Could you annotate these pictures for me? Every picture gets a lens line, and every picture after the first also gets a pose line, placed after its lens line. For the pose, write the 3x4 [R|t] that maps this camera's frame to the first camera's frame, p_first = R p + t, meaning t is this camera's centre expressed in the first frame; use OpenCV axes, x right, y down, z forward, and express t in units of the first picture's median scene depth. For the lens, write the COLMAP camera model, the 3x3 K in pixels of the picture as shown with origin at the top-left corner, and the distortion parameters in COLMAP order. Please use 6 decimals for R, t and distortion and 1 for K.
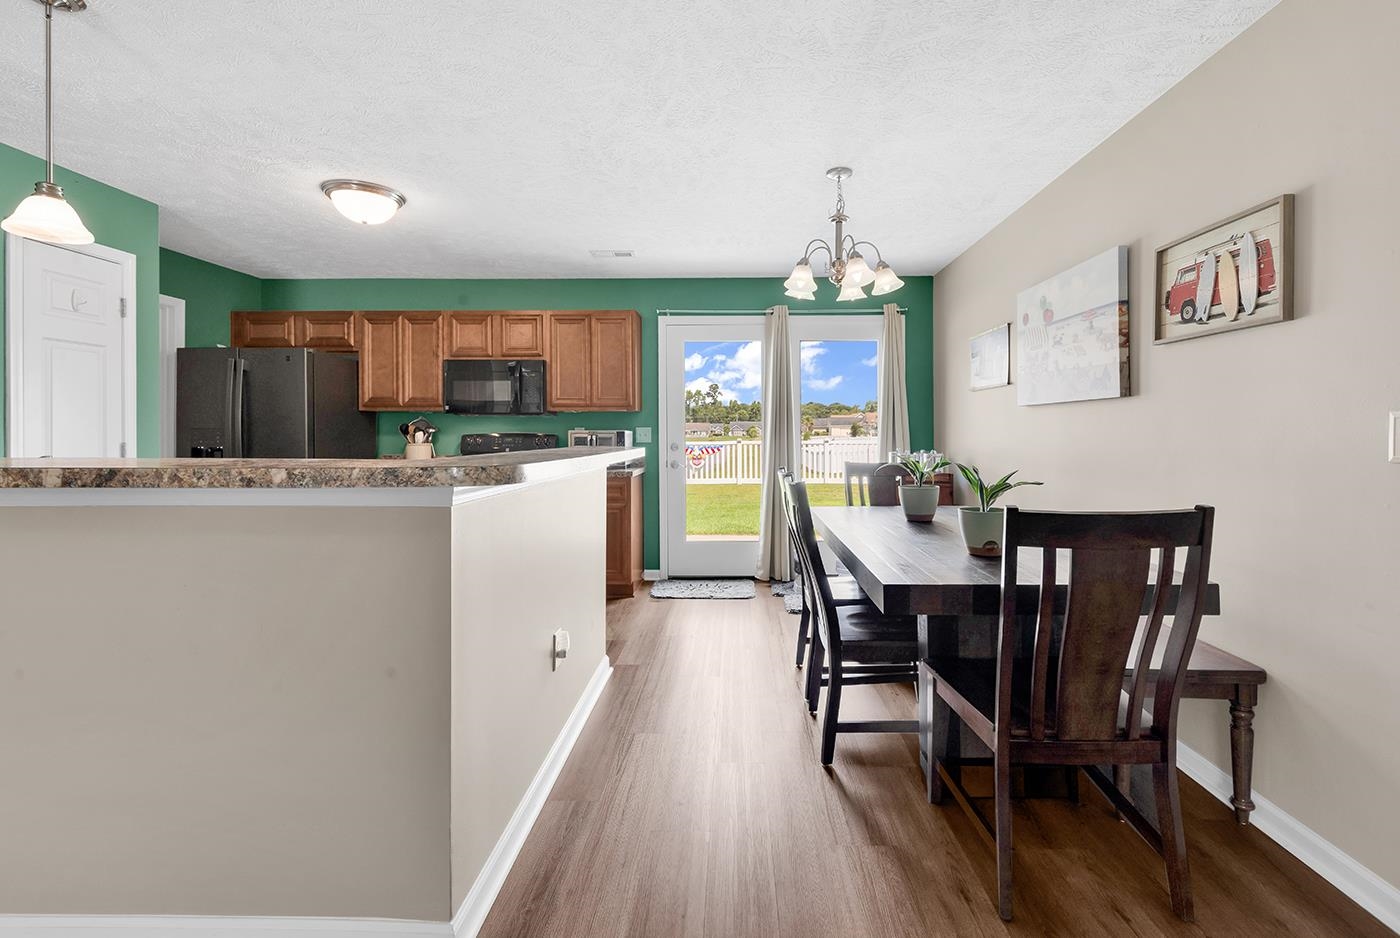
lens RADIAL K [[652.3, 0, 720.7], [0, 652.3, 439.5], [0, 0, 1]] dist [0.007855, 0.000468]
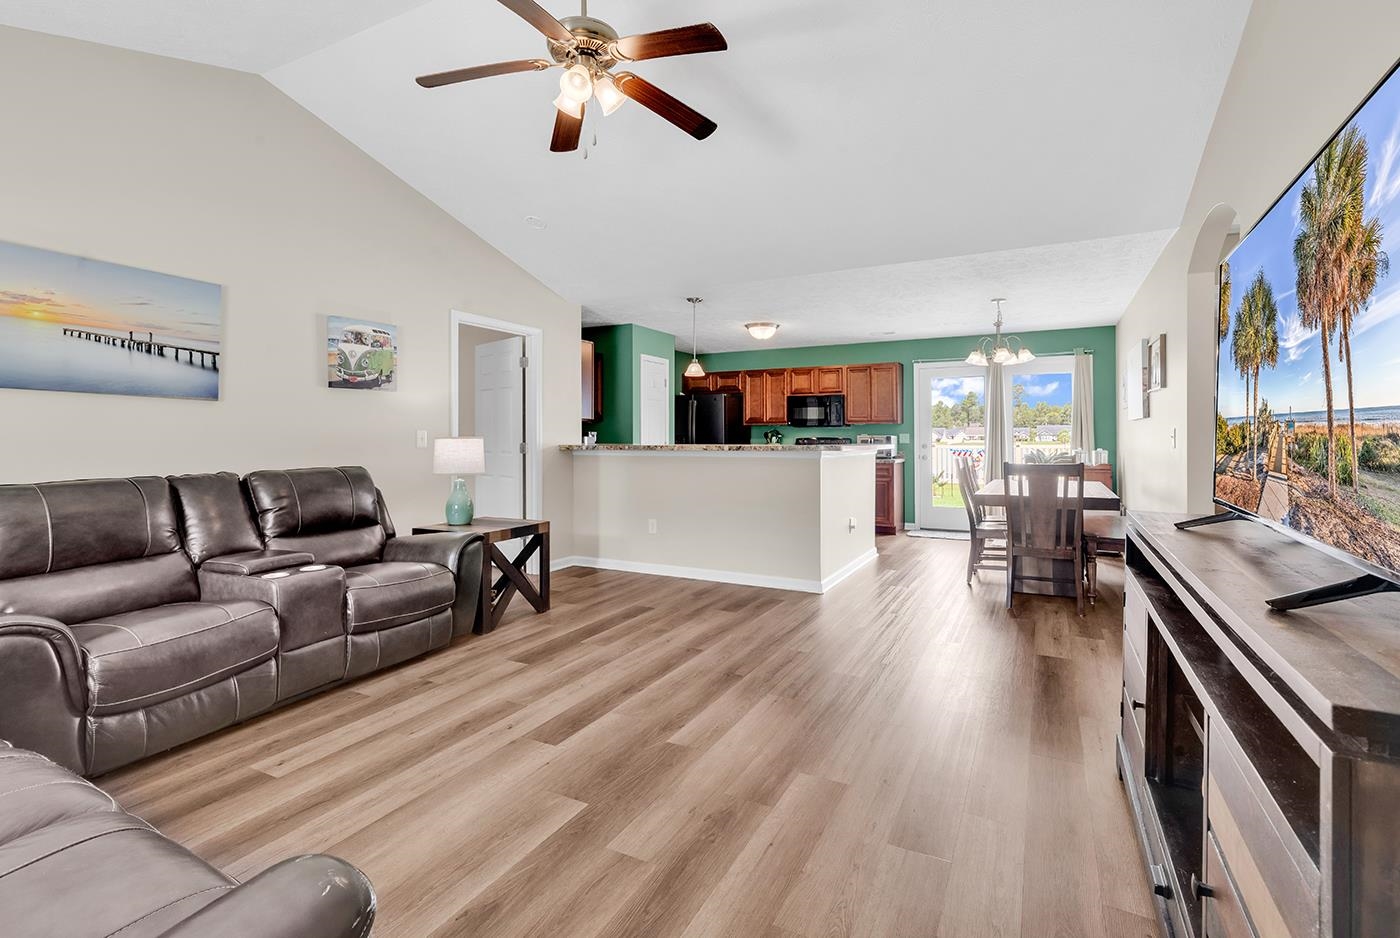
lens RADIAL K [[652.3, 0, 728.9], [0, 652.3, 404.5], [0, 0, 1]] dist [0.007855, 0.000468]
pose [[0.910206, -0.018452, -0.413745, 0.163936], [-0.006604, 0.998233, -0.059047, 0.007110], [0.414104, 0.056478, 0.908476, -0.674458]]
